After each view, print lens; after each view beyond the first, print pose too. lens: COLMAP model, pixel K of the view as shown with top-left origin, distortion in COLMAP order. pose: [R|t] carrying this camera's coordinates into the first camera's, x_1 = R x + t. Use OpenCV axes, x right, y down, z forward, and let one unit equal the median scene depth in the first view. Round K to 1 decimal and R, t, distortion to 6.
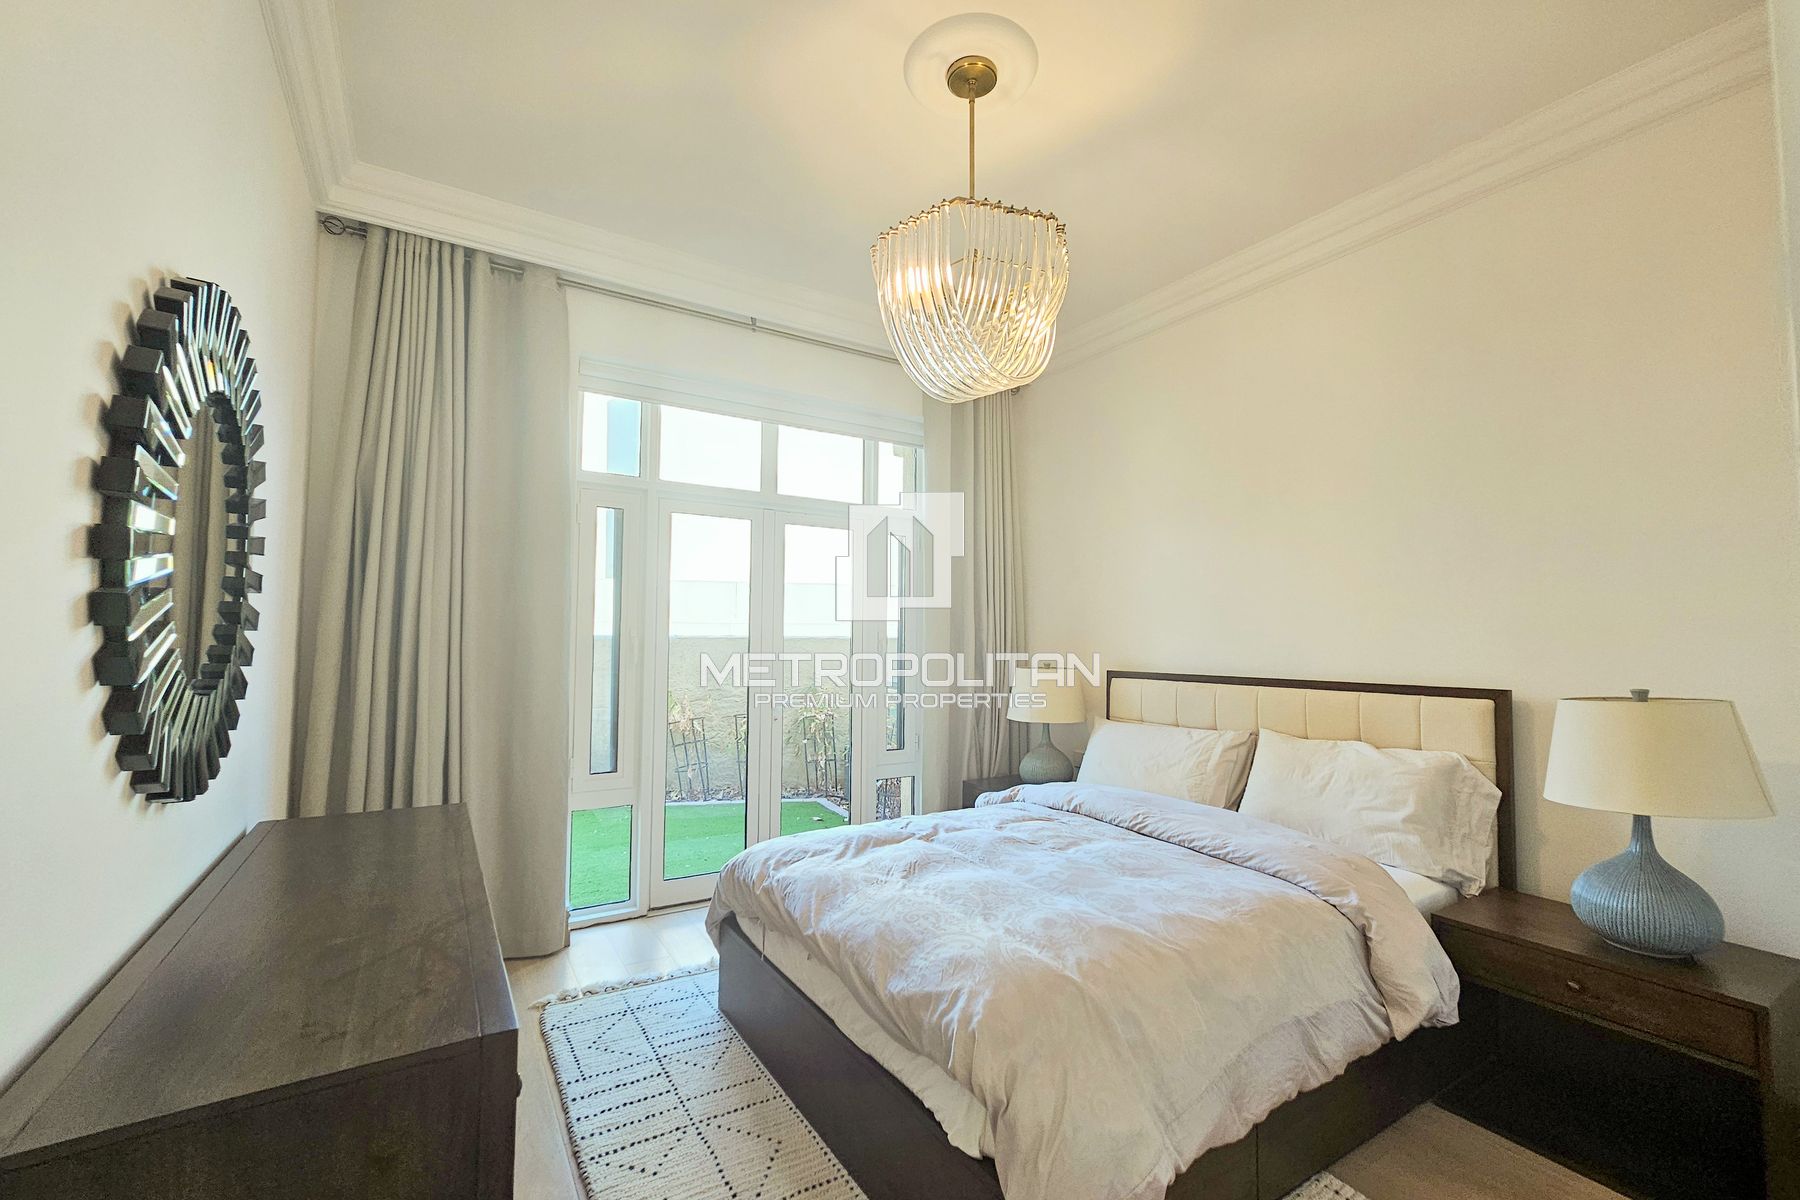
lens RADIAL K [[741.1, 0, 900.0], [0, 741.1, 600.0], [0, 0, 1]] dist [-0.001192, -0.000092]
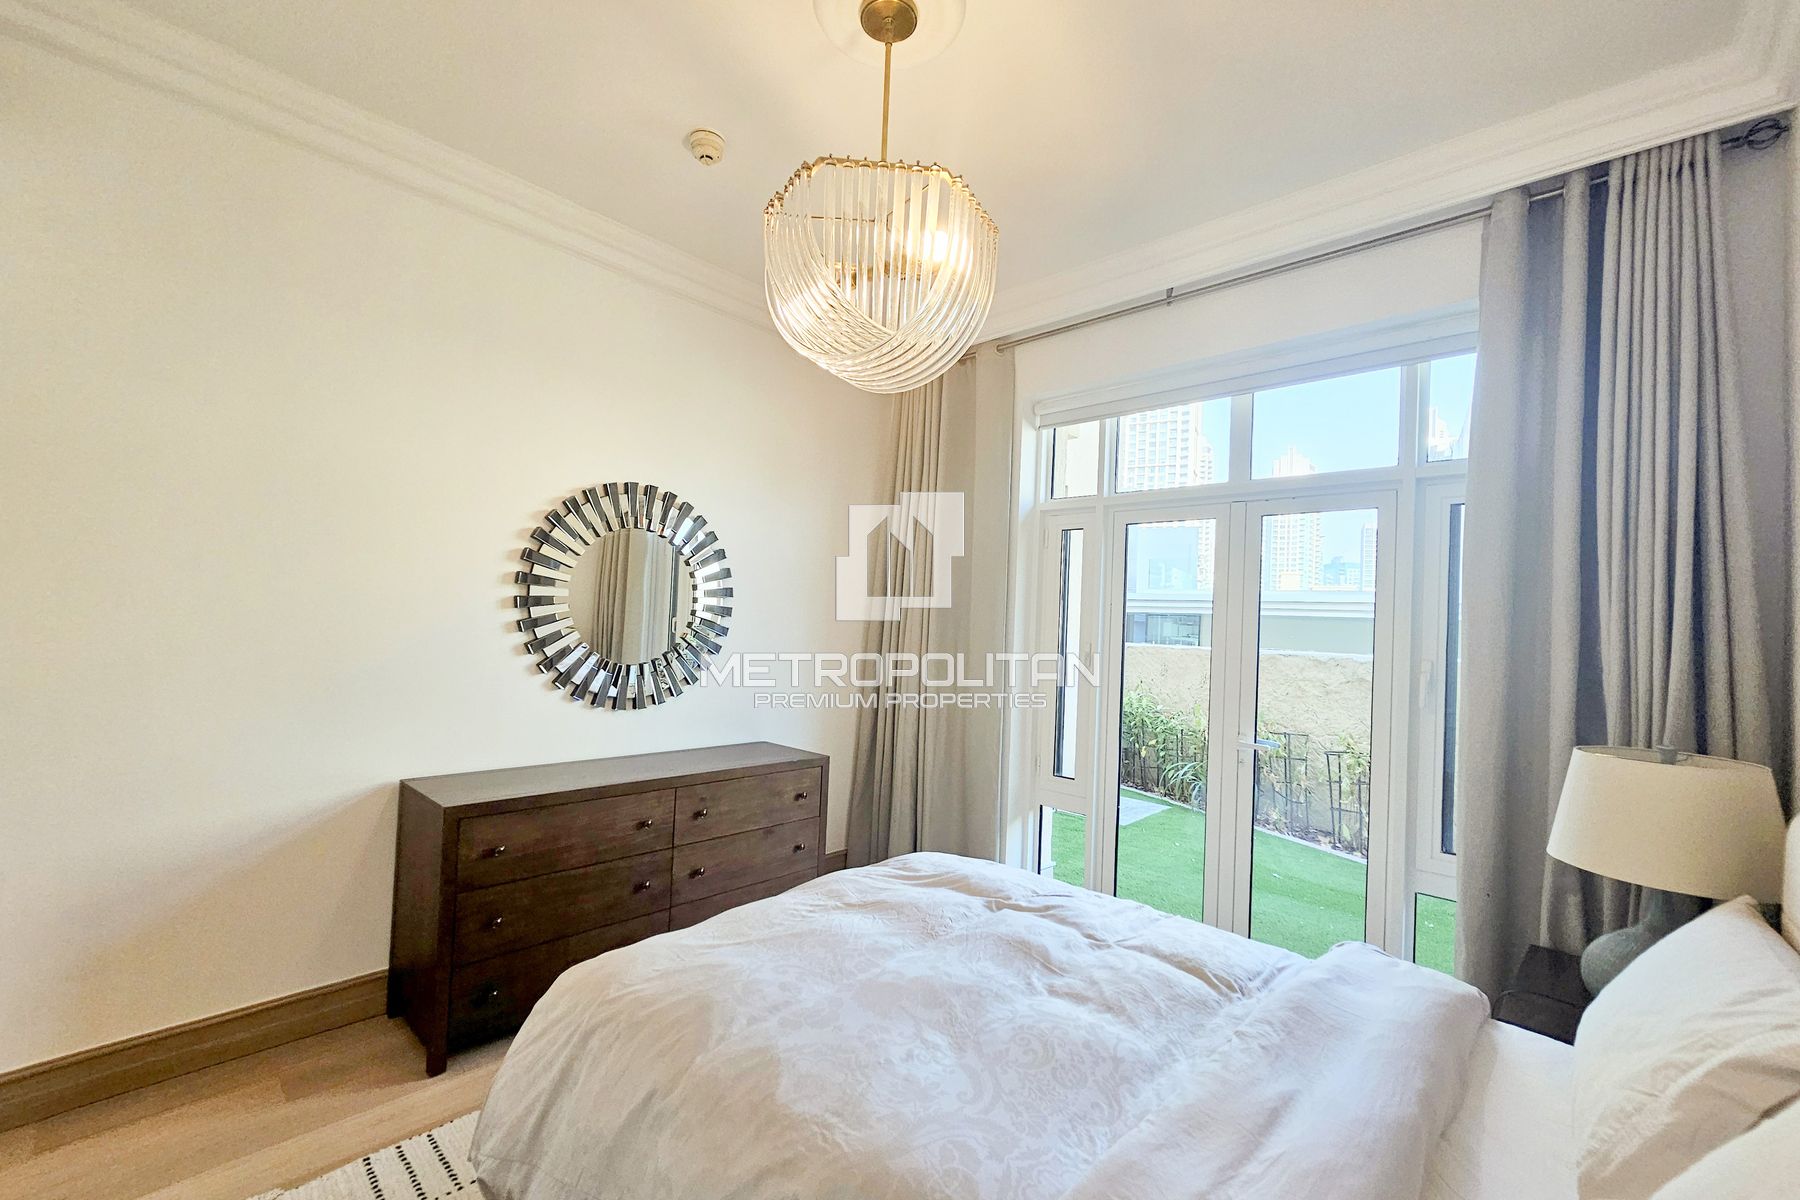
lens RADIAL K [[740.5, 0, 897.0], [0, 740.5, 607.9], [0, 0, 1]] dist [0.012961, -0.010934]
pose [[0.253375, -0.017582, -0.967208, 0.583520], [0.014652, 0.999790, -0.014336, -0.000706], [0.967257, -0.010539, 0.253579, 0.490837]]
